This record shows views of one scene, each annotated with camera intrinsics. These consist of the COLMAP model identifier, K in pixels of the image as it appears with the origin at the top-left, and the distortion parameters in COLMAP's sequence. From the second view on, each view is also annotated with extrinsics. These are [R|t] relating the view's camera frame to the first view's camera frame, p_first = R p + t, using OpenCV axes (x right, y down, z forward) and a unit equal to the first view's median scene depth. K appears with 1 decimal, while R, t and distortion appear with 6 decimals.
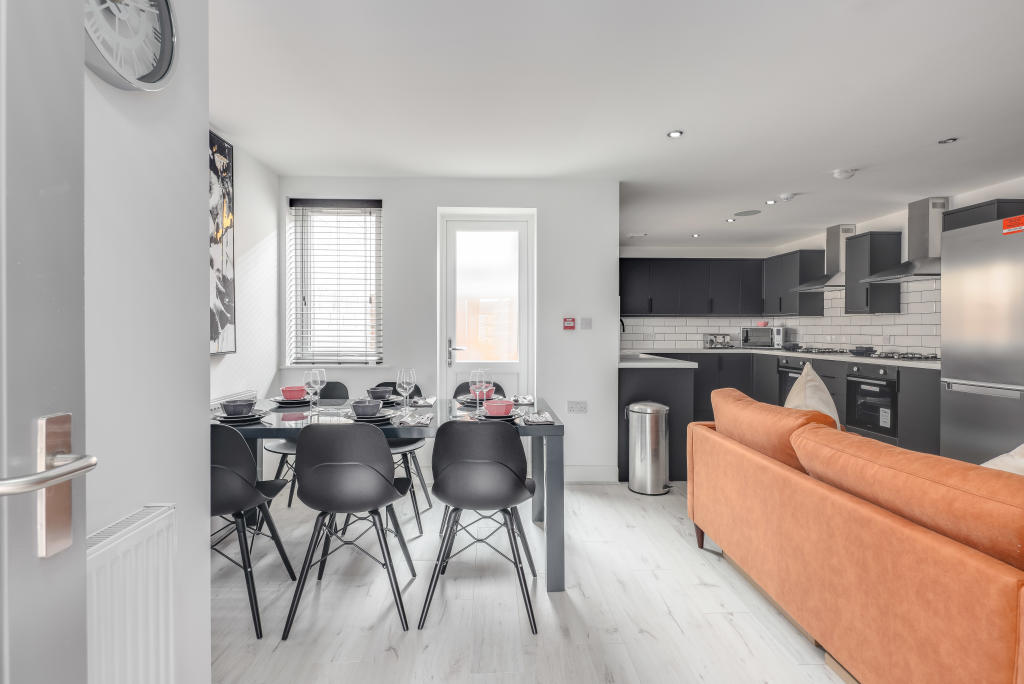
lens RADIAL K [[502.4, 0, 512.0], [0, 502.4, 342.0], [0, 0, 1]] dist [-0.002175, -0.000272]
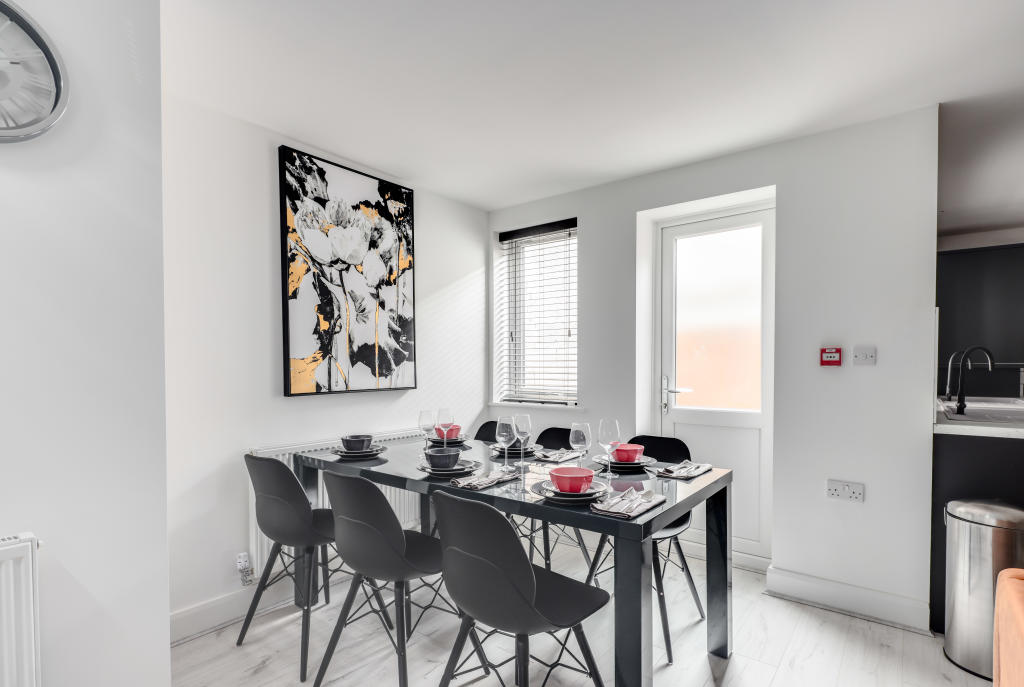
lens RADIAL K [[502.3, 0, 514.6], [0, 502.3, 381.3], [0, 0, 1]] dist [0.000148, 0.000042]
pose [[0.762194, 0.018873, -0.647073, 0.289292], [-0.014320, 0.999822, 0.012294, -0.010061], [0.647190, -0.000105, 0.762329, 0.345984]]
